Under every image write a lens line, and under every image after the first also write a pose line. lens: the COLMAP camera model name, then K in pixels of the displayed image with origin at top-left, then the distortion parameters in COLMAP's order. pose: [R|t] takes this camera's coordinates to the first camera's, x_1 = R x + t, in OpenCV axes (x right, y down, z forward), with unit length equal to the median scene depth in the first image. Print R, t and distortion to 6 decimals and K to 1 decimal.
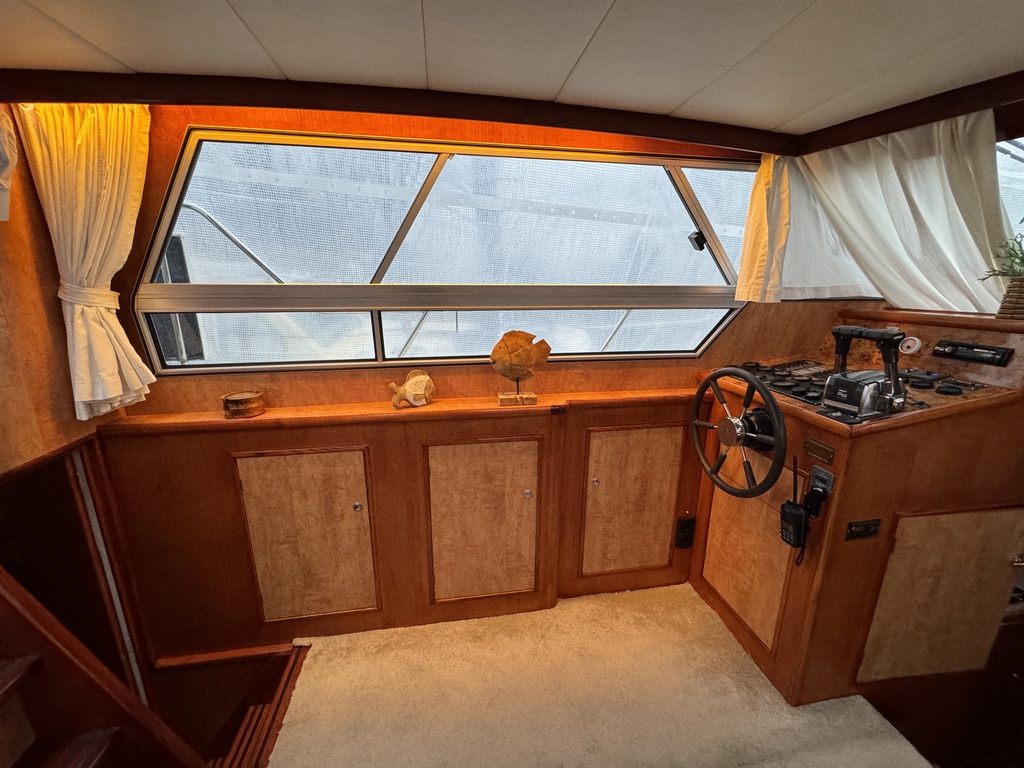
lens RADIAL K [[407.1, 0, 508.8], [0, 407.1, 383.1], [0, 0, 1]] dist [-0.004424, 0.000485]
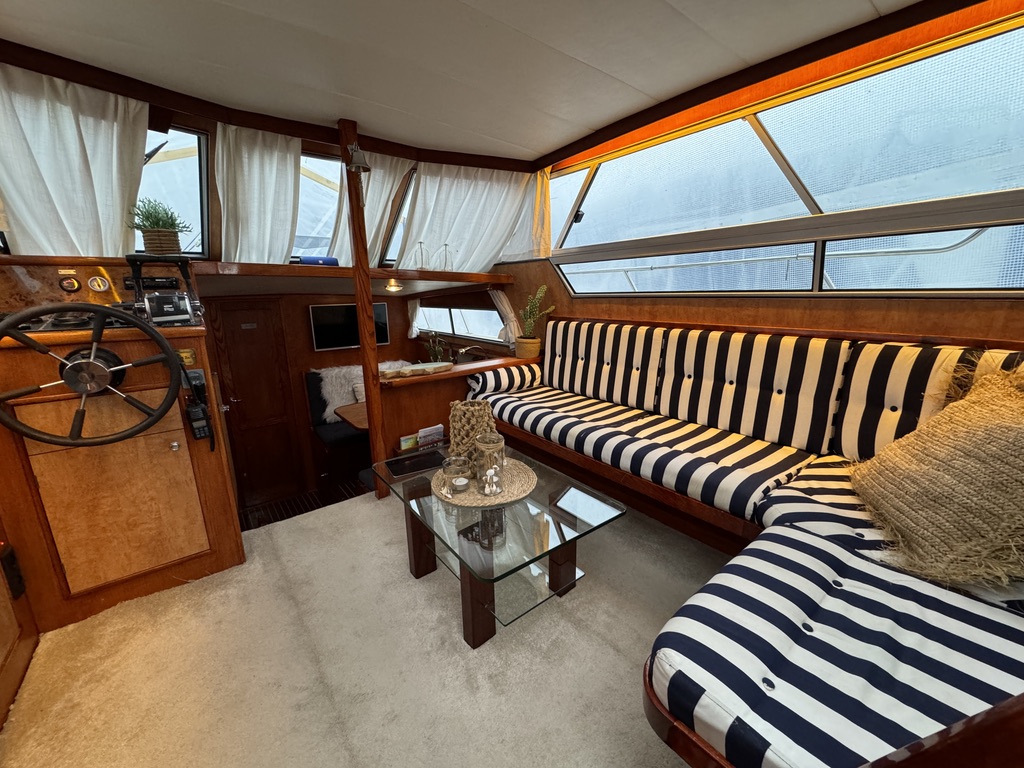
lens RADIAL K [[407.1, 0, 515.2], [0, 407.1, 383.5], [0, 0, 1]] dist [-0.004424, 0.000485]
pose [[-0.485624, -0.194192, 0.852326, -0.596847], [0.225816, 0.914053, 0.336917, 0.043043], [-0.844498, 0.356084, -0.400035, 0.518345]]
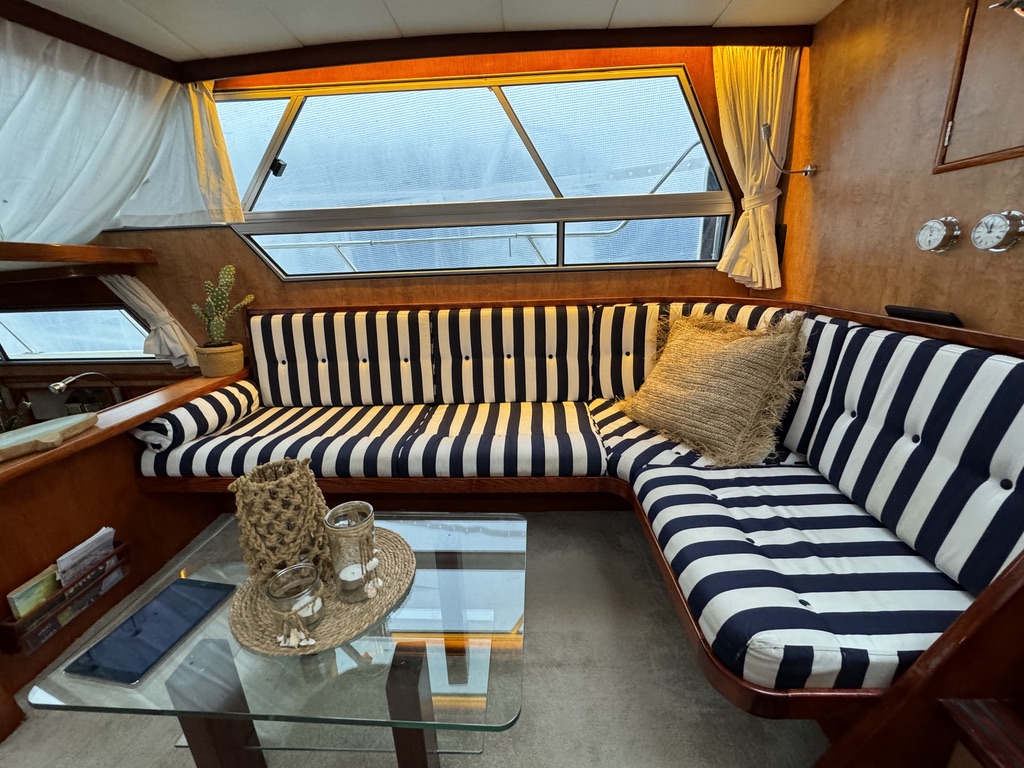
lens RADIAL K [[407.1, 0, 511.9], [0, 407.1, 382.4], [0, 0, 1]] dist [-0.004424, 0.000485]
pose [[-0.979774, -0.033495, 0.197286, -0.148085], [0.072139, 0.860480, 0.504352, 0.030446], [-0.186654, 0.508383, -0.840659, 0.581224]]
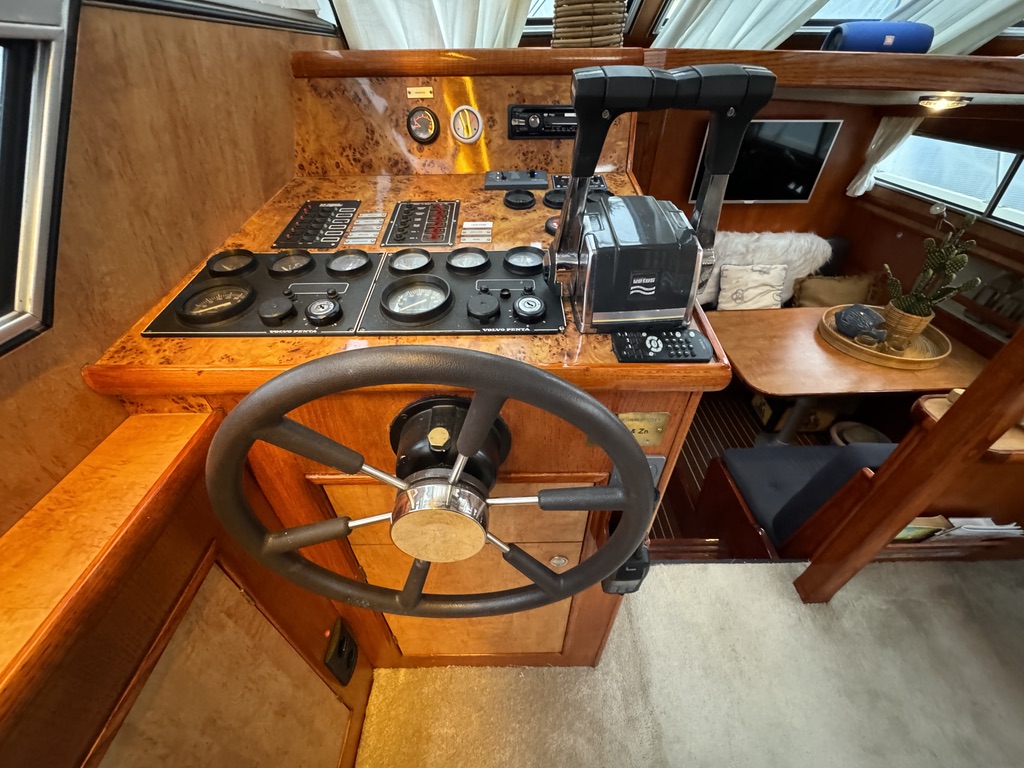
lens RADIAL K [[407.1, 0, 511.8], [0, 407.1, 380.4], [0, 0, 1]] dist [-0.004424, 0.000485]
pose [[0.157245, -0.616498, 0.771495, 0.350856], [0.246085, 0.781031, 0.573962, -0.113540], [-0.956408, 0.099601, 0.274524, 0.772124]]
